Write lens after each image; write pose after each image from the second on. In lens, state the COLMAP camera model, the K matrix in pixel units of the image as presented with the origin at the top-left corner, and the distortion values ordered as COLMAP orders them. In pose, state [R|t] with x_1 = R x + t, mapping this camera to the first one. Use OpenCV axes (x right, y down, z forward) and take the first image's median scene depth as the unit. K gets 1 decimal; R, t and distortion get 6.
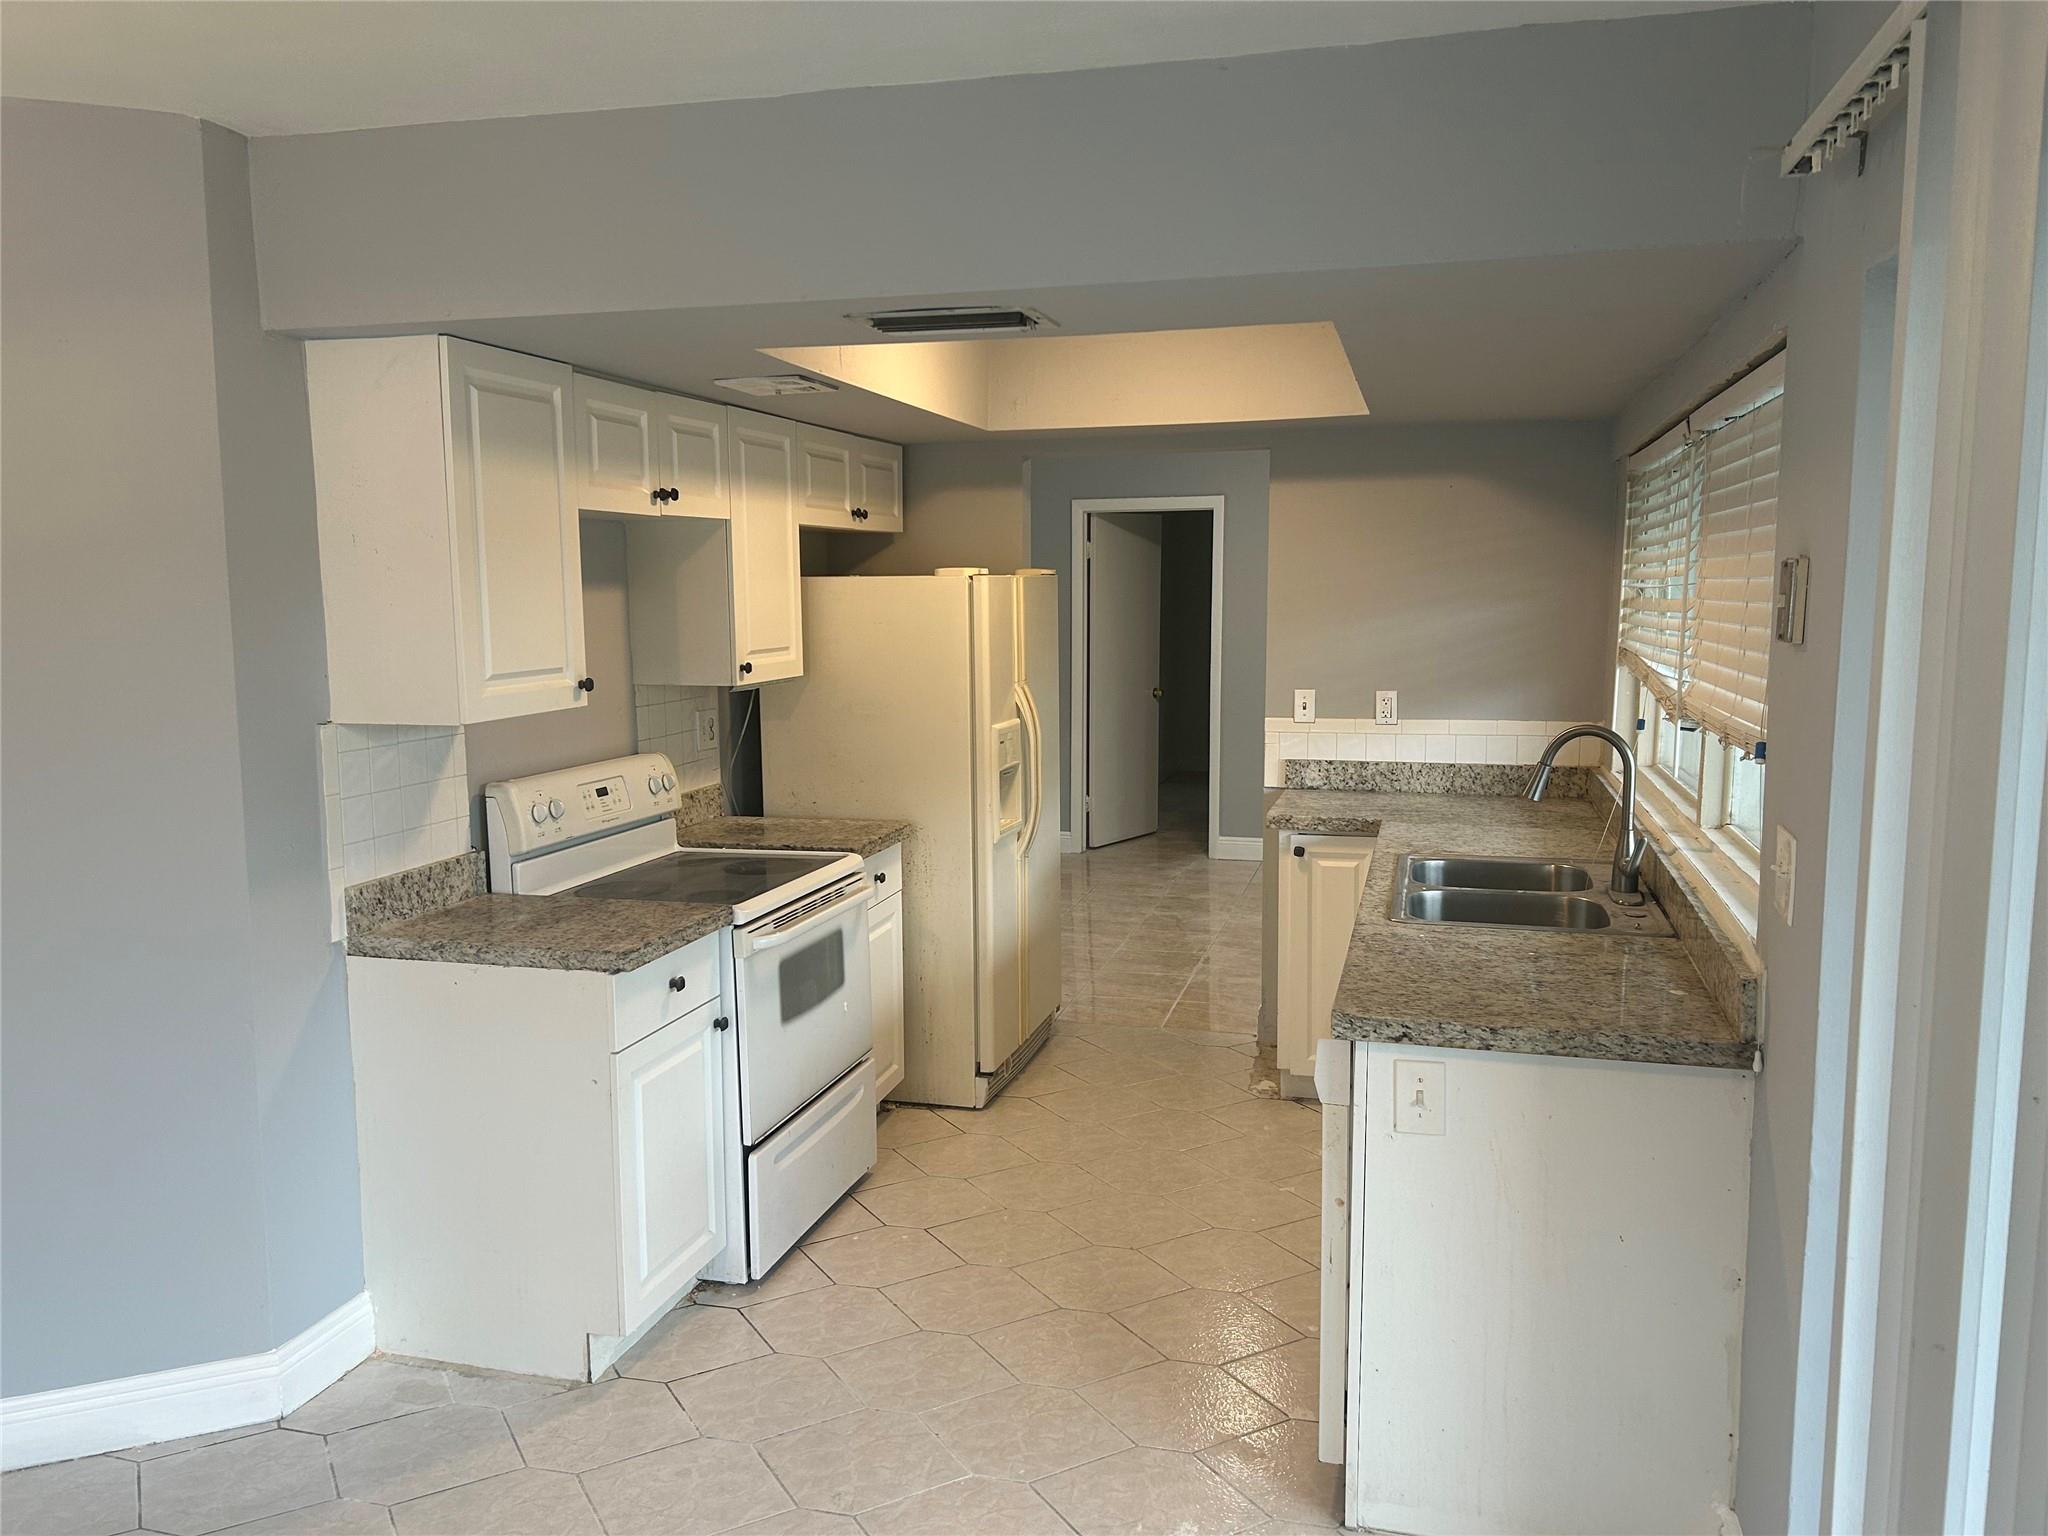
lens RADIAL K [[1511.2, 0, 1025.0], [0, 1511.2, 771.1], [0, 0, 1]] dist [-0.000865, -0.001214]
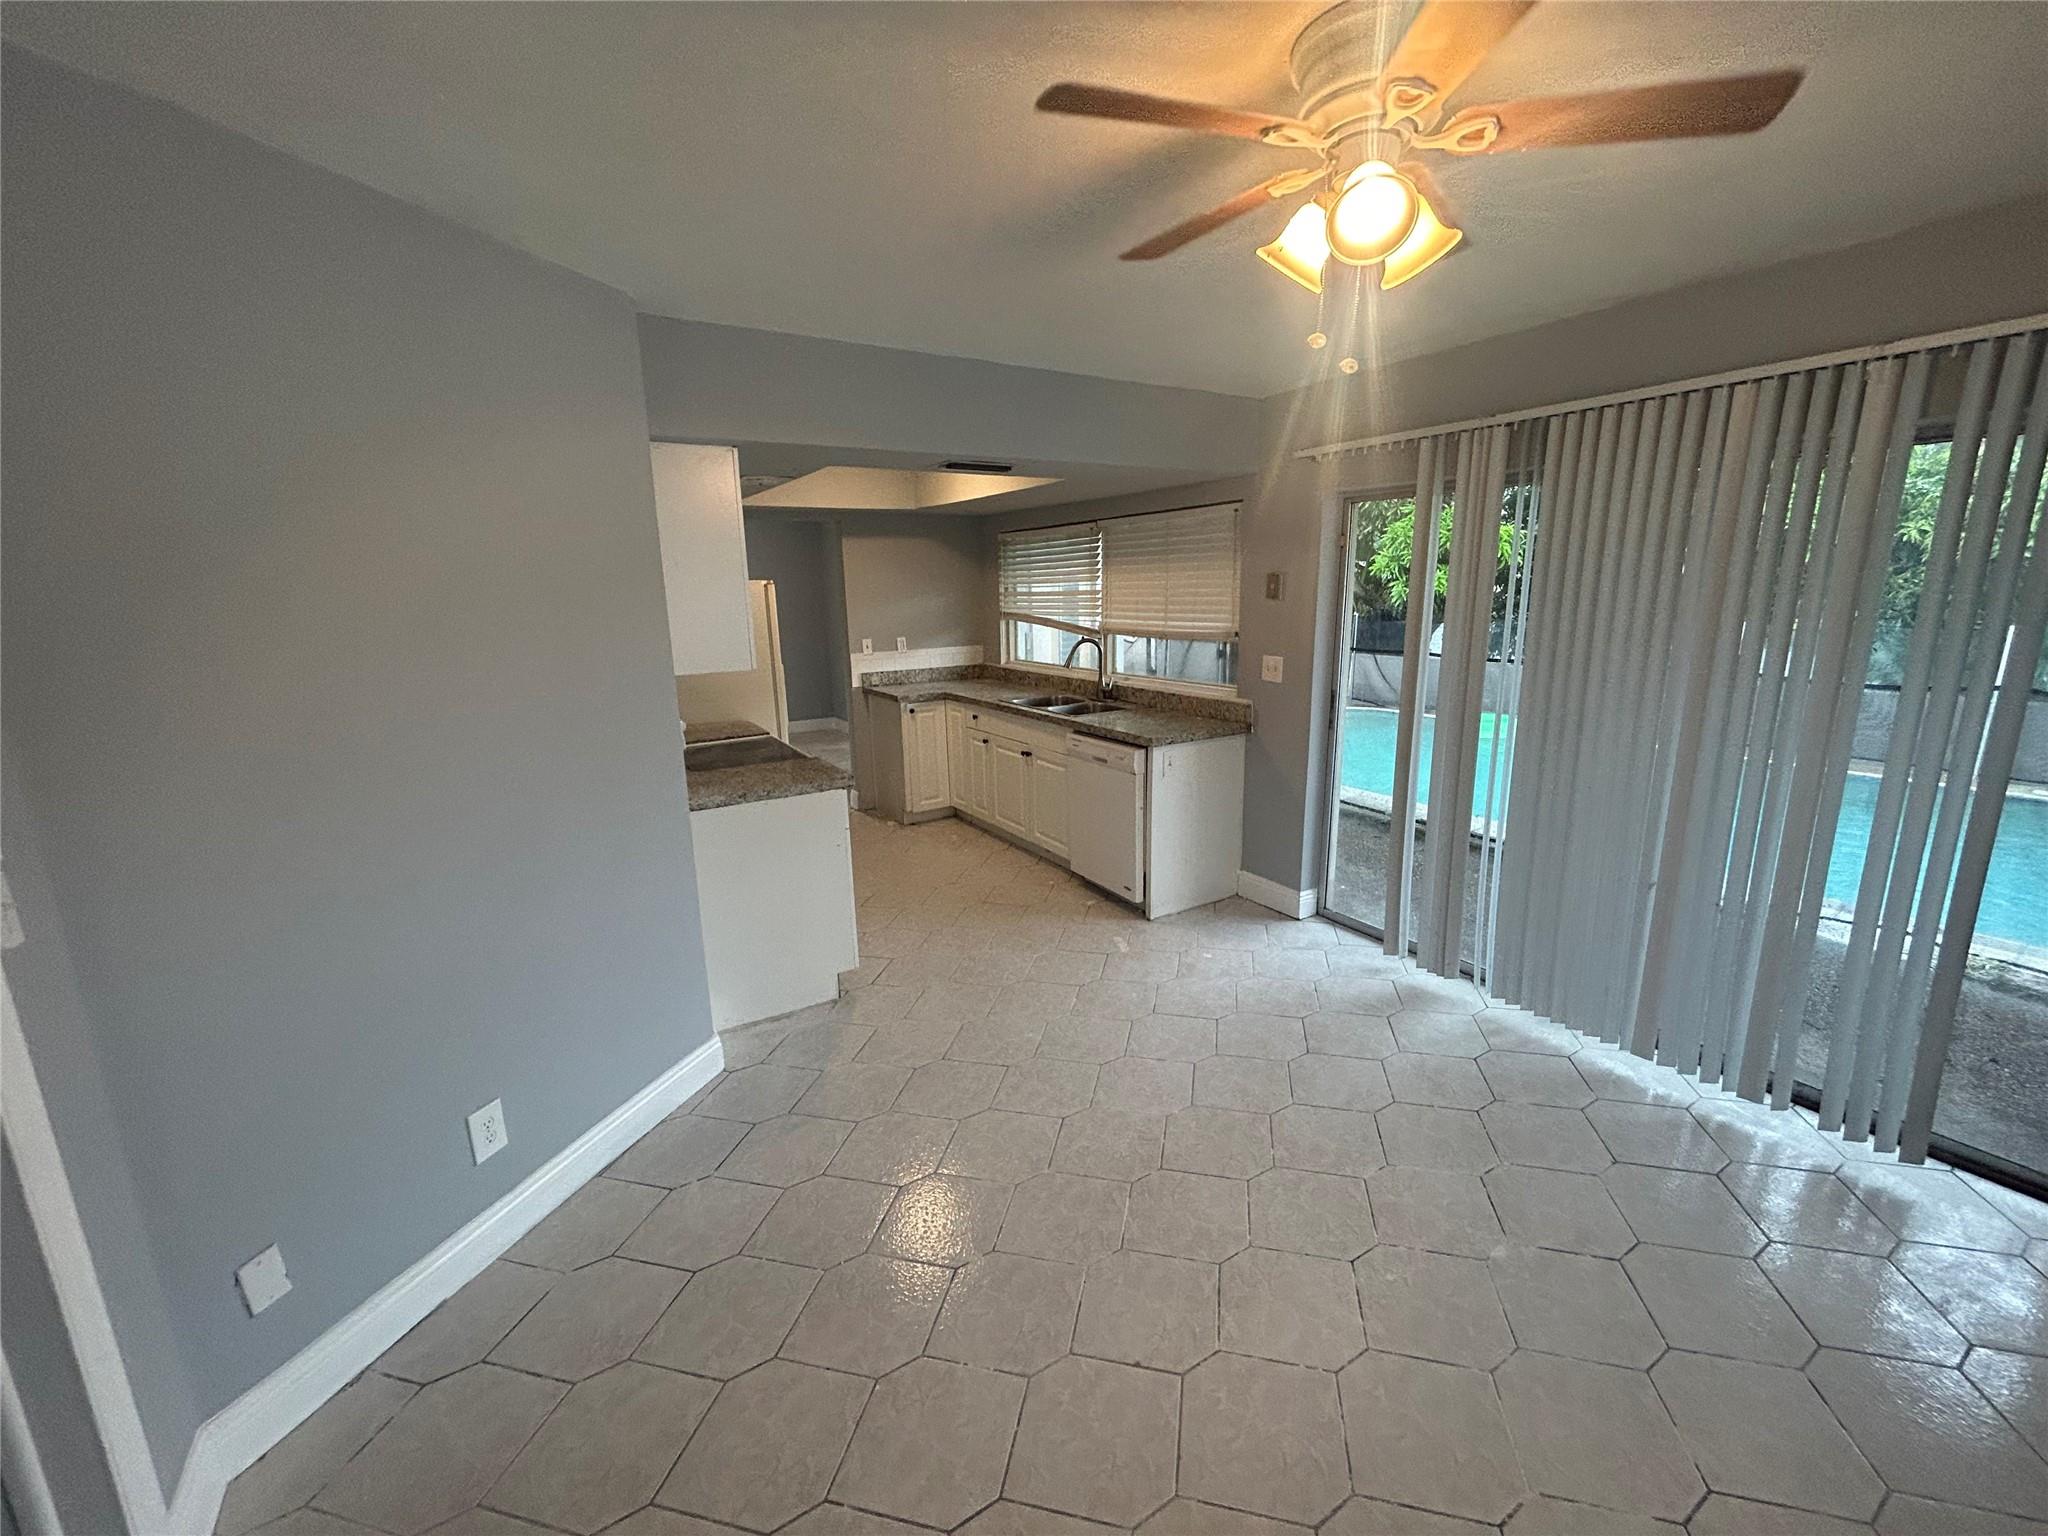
lens RADIAL K [[826.2, 0, 1030.9], [0, 826.2, 764.4], [0, 0, 1]] dist [-0.002416, 0.000257]
pose [[0.669384, -0.163883, 0.724616, -0.582546], [0.101096, 0.986387, 0.129696, -0.008693], [-0.736006, -0.013561, 0.676839, 0.056550]]
